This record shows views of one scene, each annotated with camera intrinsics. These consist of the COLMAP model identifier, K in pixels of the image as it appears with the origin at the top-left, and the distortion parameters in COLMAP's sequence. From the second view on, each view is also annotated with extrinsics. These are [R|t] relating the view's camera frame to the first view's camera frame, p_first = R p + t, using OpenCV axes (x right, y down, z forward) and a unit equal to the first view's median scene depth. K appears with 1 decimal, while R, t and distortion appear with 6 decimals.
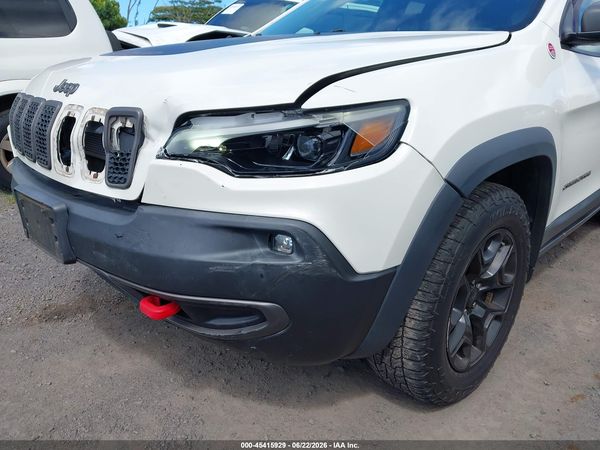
lens RADIAL K [[485.2, 0, 287.3], [0, 485.2, 223.1], [0, 0, 1]] dist [0.096609, -0.113632]
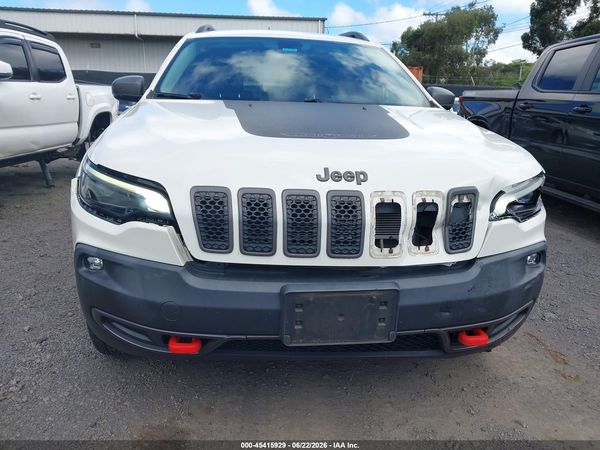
lens RADIAL K [[484.2, 0, 295.0], [0, 484.2, 228.8], [0, 0, 1]] dist [0.082717, -0.121360]
pose [[0.609581, -0.201559, 0.766671, -1.509325], [0.221691, 0.971892, 0.079245, -0.314405], [-0.761094, 0.121658, 0.637131, 0.527717]]
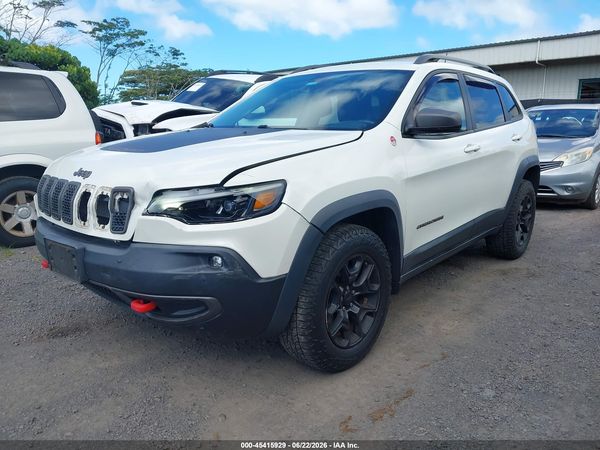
lens RADIAL K [[485.2, 0, 287.3], [0, 485.2, 223.1], [0, 0, 1]] dist [0.096609, -0.113632]
pose [[0.997729, -0.029217, 0.060697, 0.130667], [0.035361, 0.994078, -0.102758, 0.085123], [-0.057335, 0.104671, 0.992853, -0.699656]]
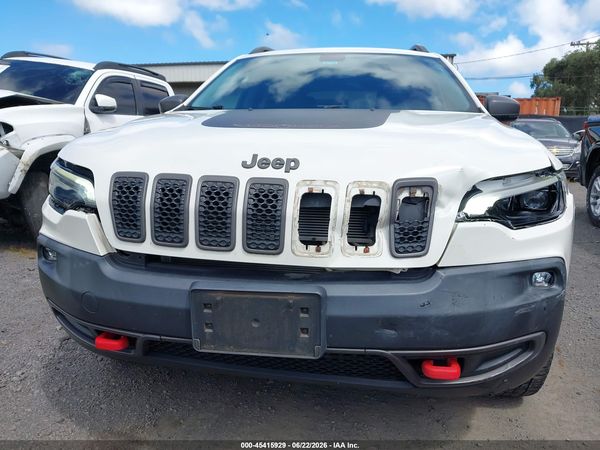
lens RADIAL K [[484.2, 0, 295.0], [0, 484.2, 228.8], [0, 0, 1]] dist [0.082717, -0.121360]
pose [[0.799471, -0.115022, 0.589590, -1.105607], [0.182521, 0.981606, -0.055994, -0.114927], [-0.572304, 0.152378, 0.805760, 0.325403]]
